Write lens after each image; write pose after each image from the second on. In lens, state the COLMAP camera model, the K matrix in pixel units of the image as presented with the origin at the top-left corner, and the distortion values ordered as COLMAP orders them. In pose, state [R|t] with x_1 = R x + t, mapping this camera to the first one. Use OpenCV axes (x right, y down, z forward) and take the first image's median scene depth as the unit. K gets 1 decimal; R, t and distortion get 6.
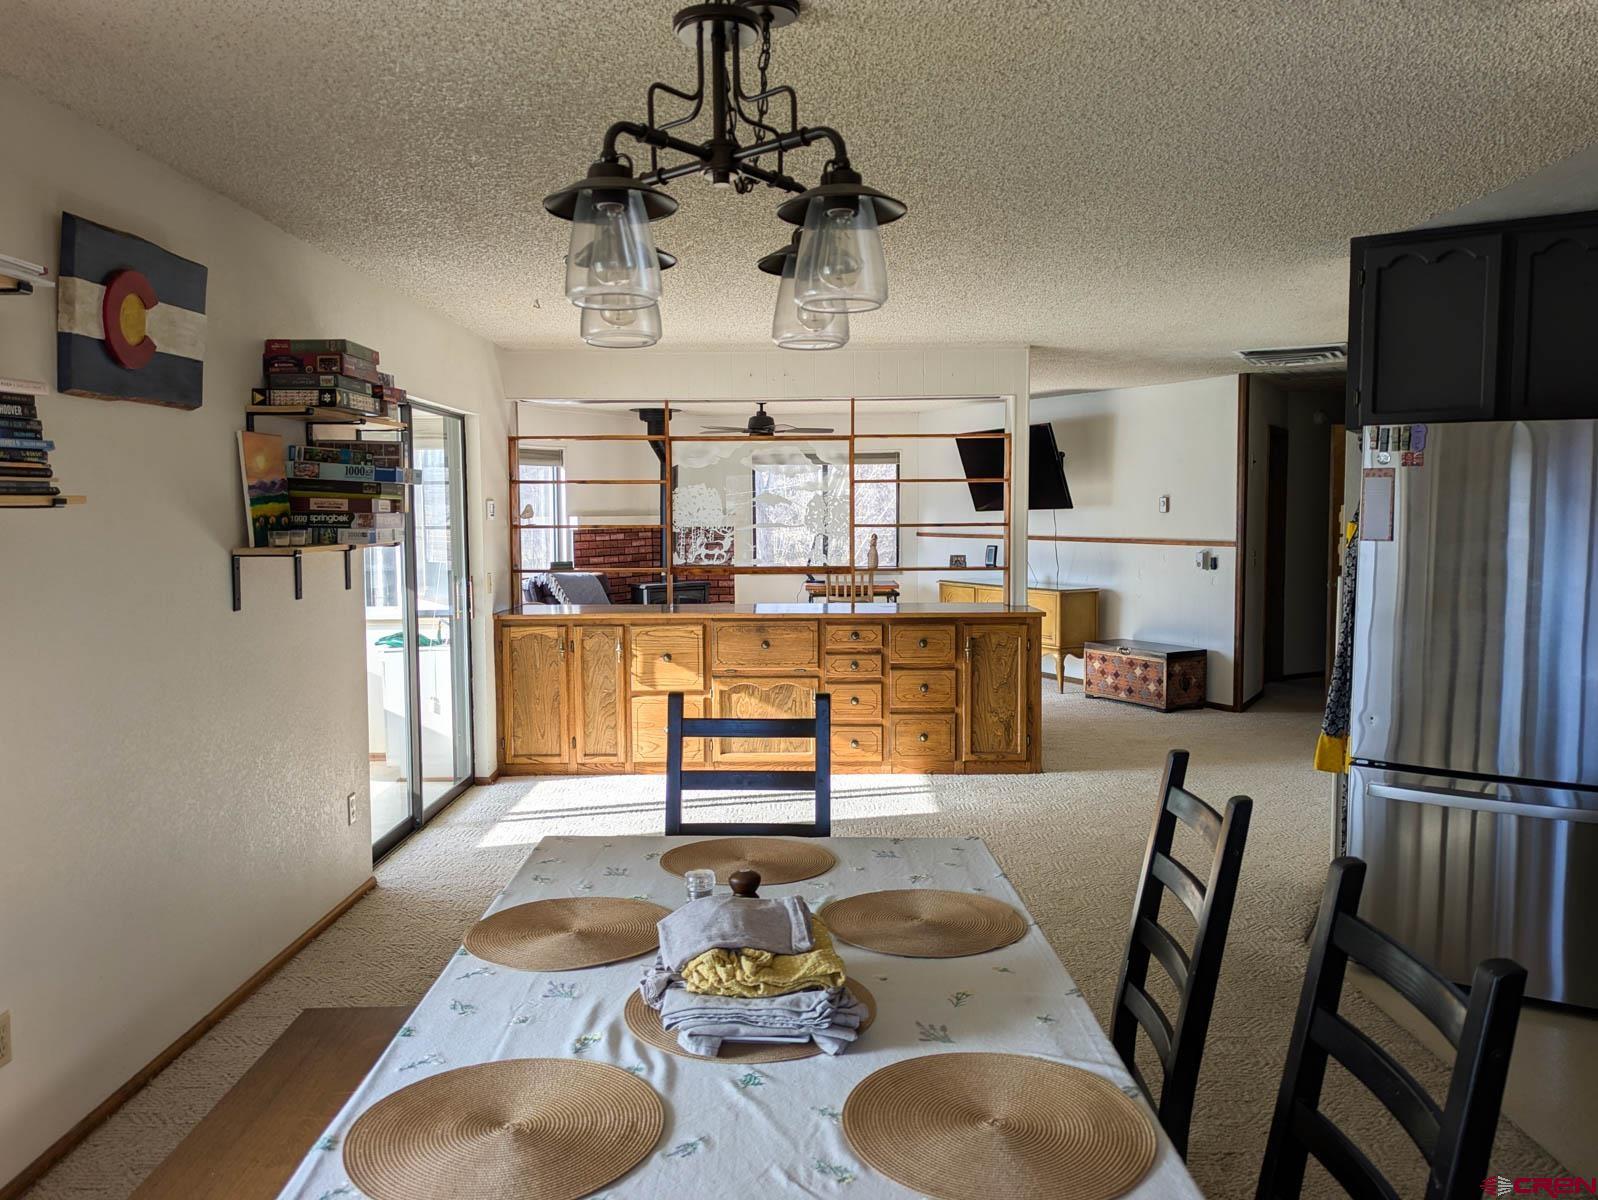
lens RADIAL K [[1198.2, 0, 792.6], [0, 1198.2, 603.1], [0, 0, 1]] dist [0.014385, -0.019813]
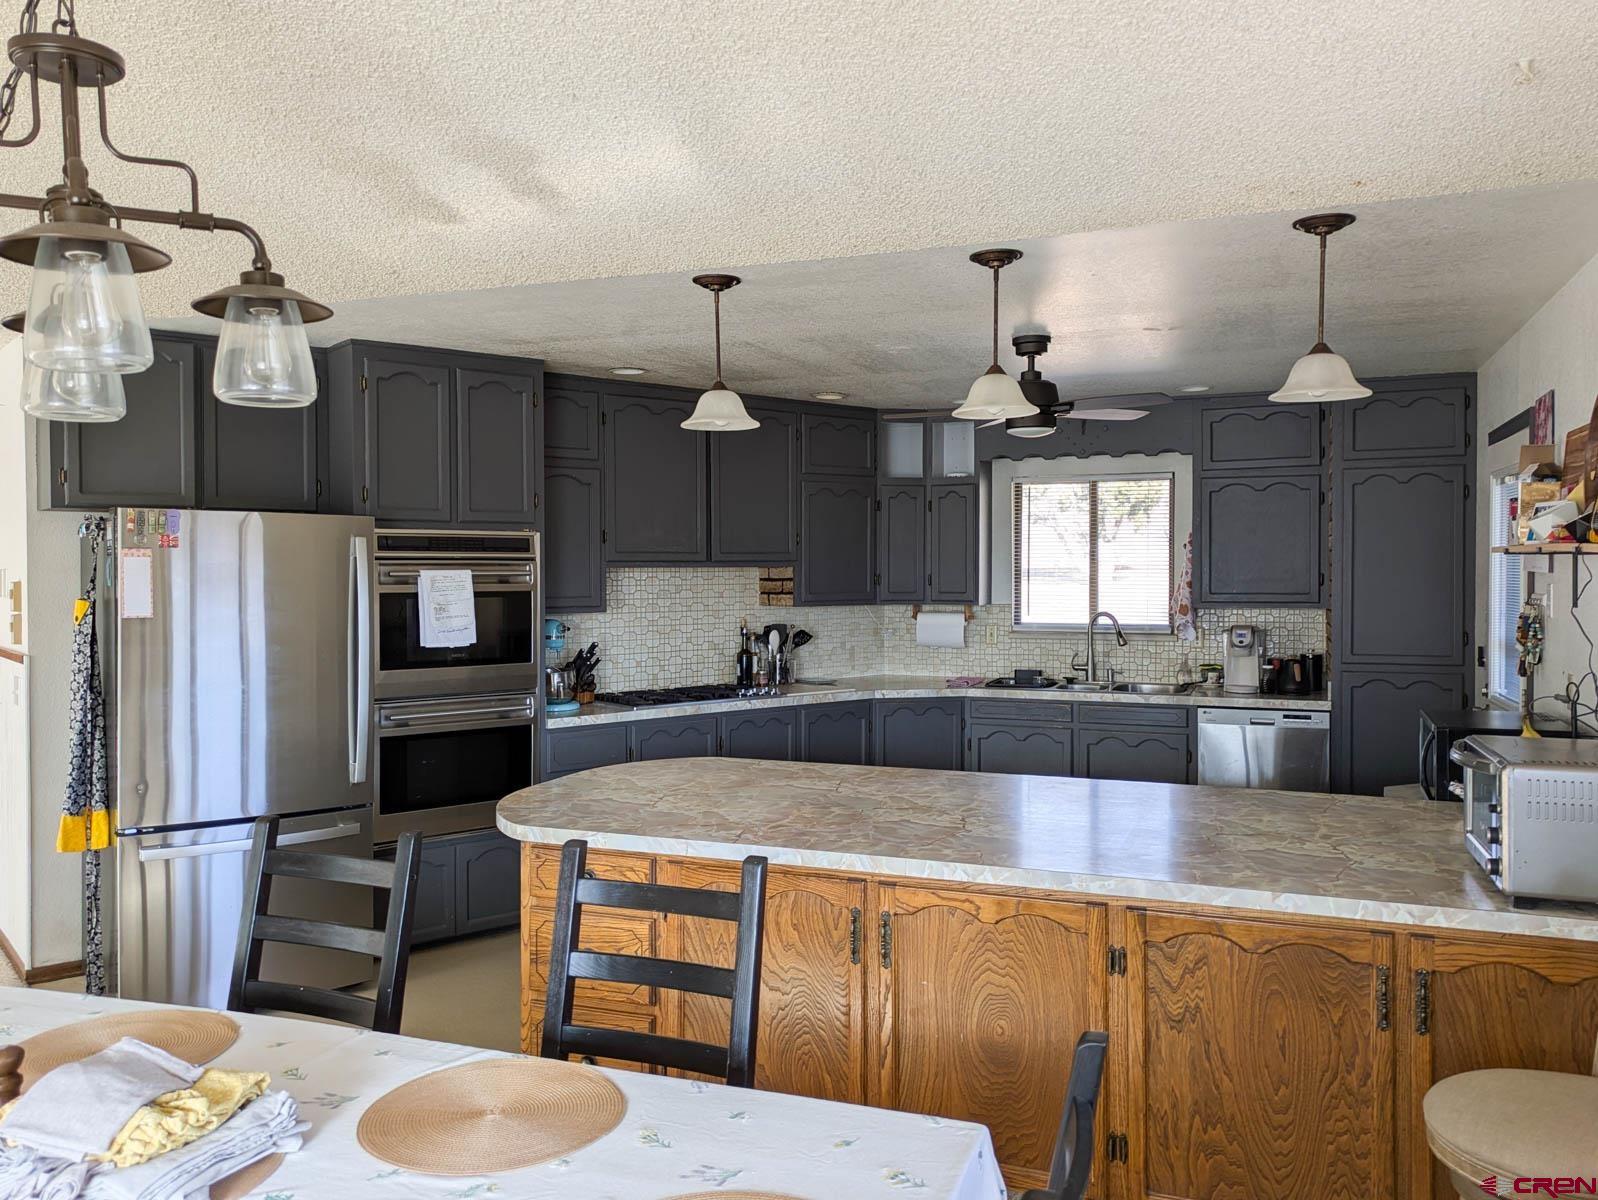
lens RADIAL K [[1198.2, 0, 787.1], [0, 1198.2, 595.7], [0, 0, 1]] dist [0.014385, -0.019813]
pose [[0.344297, -0.014716, 0.938745, -0.749622], [0.074756, 0.997132, -0.011787, -0.039001], [-0.935880, 0.074235, 0.344410, 0.243315]]
